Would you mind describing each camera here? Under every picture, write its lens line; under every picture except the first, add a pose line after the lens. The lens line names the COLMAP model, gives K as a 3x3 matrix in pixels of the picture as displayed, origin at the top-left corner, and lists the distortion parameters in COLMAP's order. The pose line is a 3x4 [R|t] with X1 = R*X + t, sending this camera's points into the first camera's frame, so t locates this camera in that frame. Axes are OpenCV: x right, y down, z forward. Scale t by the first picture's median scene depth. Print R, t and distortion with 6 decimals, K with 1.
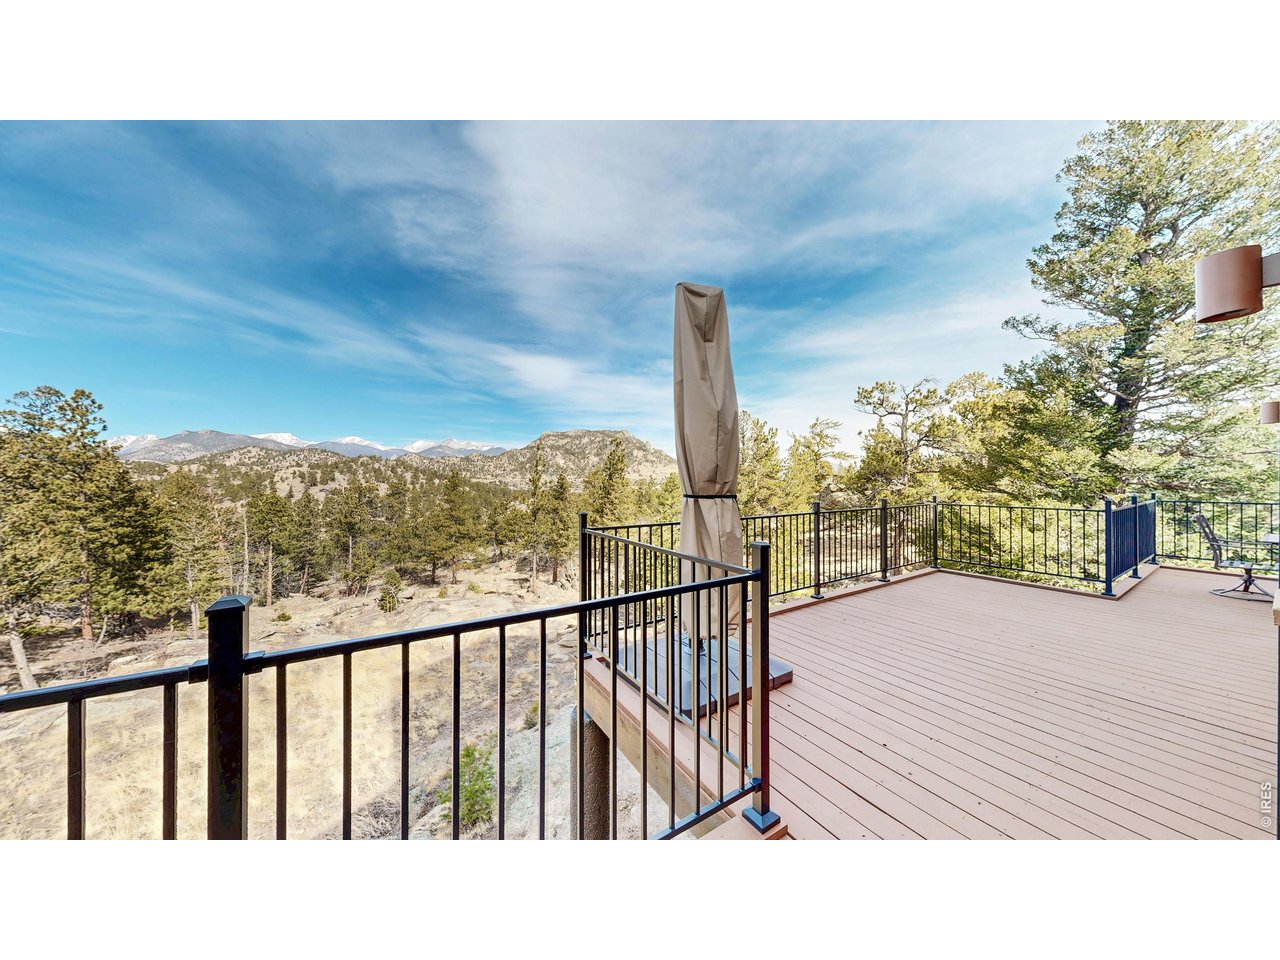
lens RADIAL K [[402.6, 0, 641.4], [0, 402.6, 481.6], [0, 0, 1]] dist [0.001198, 0.000011]
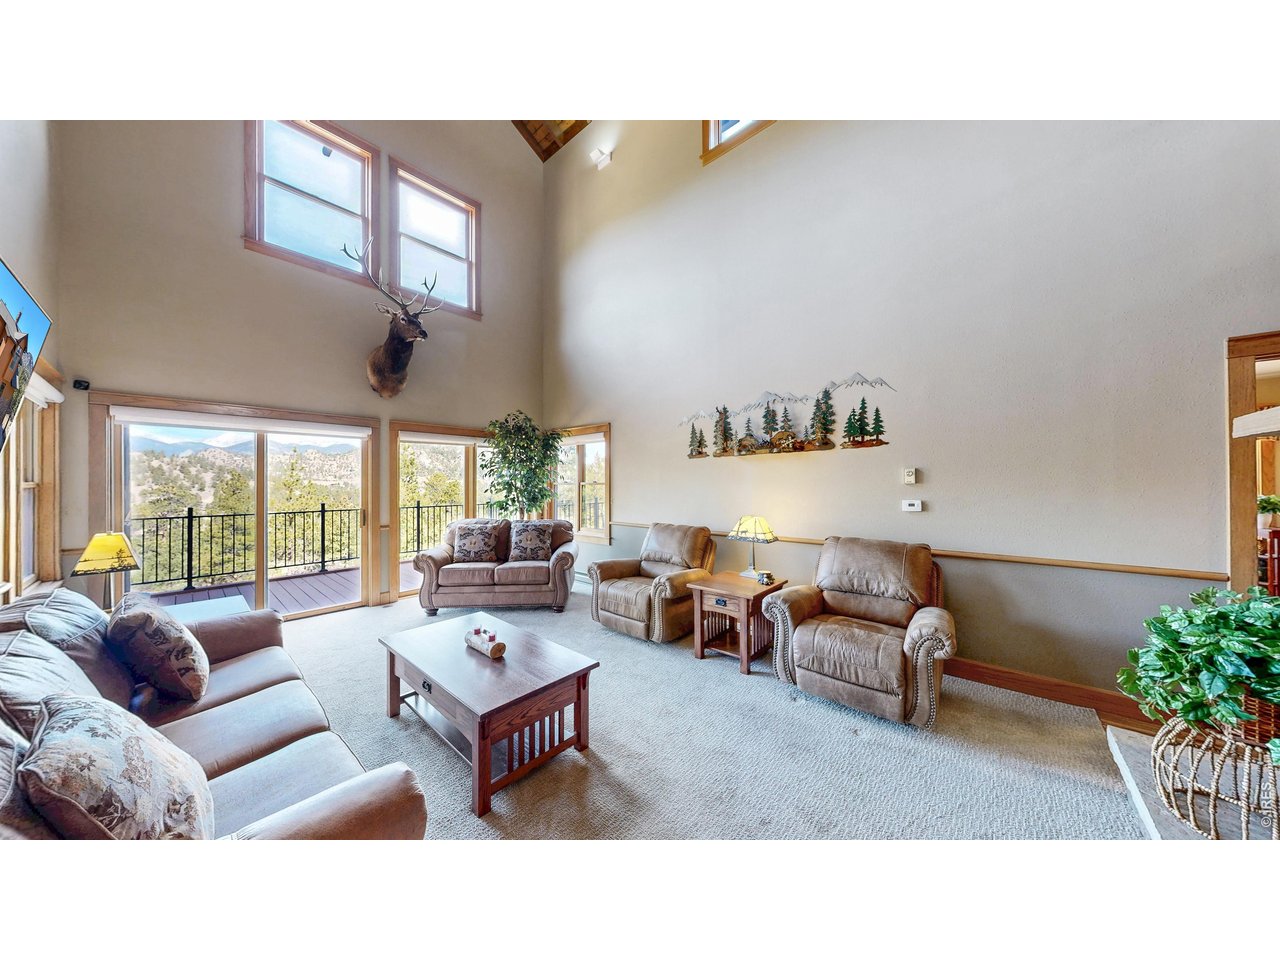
lens RADIAL K [[402.6, 0, 641.4], [0, 402.6, 481.6], [0, 0, 1]] dist [0.001198, 0.000011]
pose [[0.956293, -0.002136, 0.292402, 3.846896], [0.003253, 0.999989, -0.003333, -0.055584], [-0.292392, 0.004139, 0.956290, -7.017824]]
